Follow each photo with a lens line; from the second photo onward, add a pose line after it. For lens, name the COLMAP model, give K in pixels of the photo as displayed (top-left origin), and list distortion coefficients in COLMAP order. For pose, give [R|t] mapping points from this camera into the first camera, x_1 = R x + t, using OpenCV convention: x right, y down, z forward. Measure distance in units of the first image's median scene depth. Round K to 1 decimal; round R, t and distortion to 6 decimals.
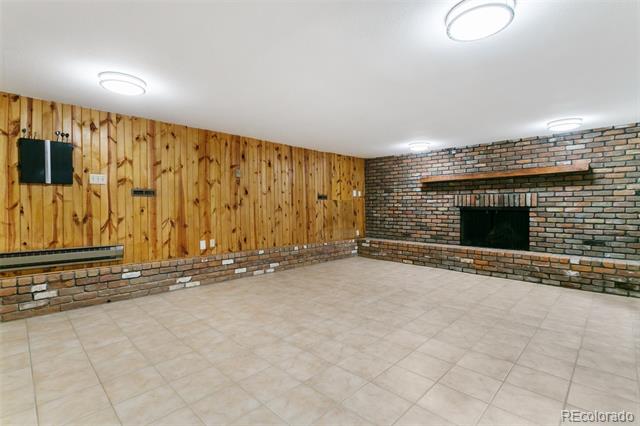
lens RADIAL K [[302.6, 0, 314.5], [0, 302.6, 205.7], [0, 0, 1]] dist [-0.000029, 0.000870]
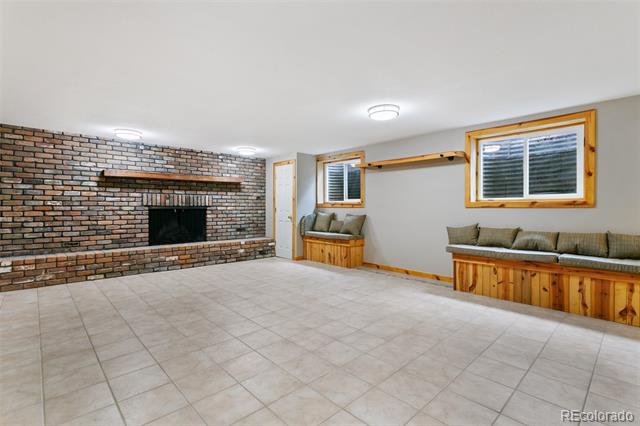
lens RADIAL K [[302.6, 0, 314.5], [0, 302.6, 205.7], [0, 0, 1]] dist [-0.000029, 0.000870]
pose [[0.033866, 0.003304, 0.999421, -0.577692], [-0.005633, 0.999979, -0.003114, 0.003327], [-0.999410, -0.005525, 0.033884, 0.544499]]
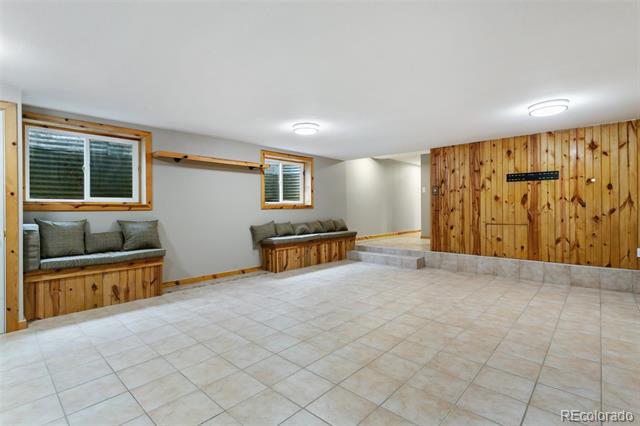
lens RADIAL K [[302.6, 0, 314.5], [0, 302.6, 205.7], [0, 0, 1]] dist [-0.000029, 0.000870]
pose [[-0.999502, 0.004483, -0.031244, 0.214892], [0.004900, 0.999900, -0.013279, 0.005998], [0.031182, -0.013425, -0.999424, 1.320065]]
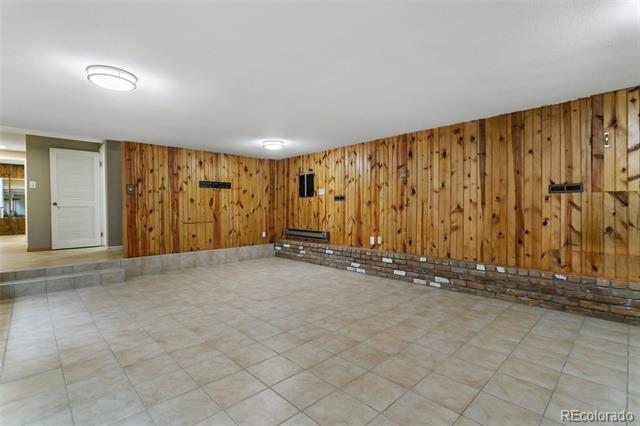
lens RADIAL K [[302.6, 0, 314.5], [0, 302.6, 205.7], [0, 0, 1]] dist [-0.000029, 0.000870]
pose [[-0.027263, -0.009607, -0.999582, 0.772952], [0.008186, 0.999918, -0.009833, 0.005650], [0.999595, -0.008450, -0.027182, 0.784468]]
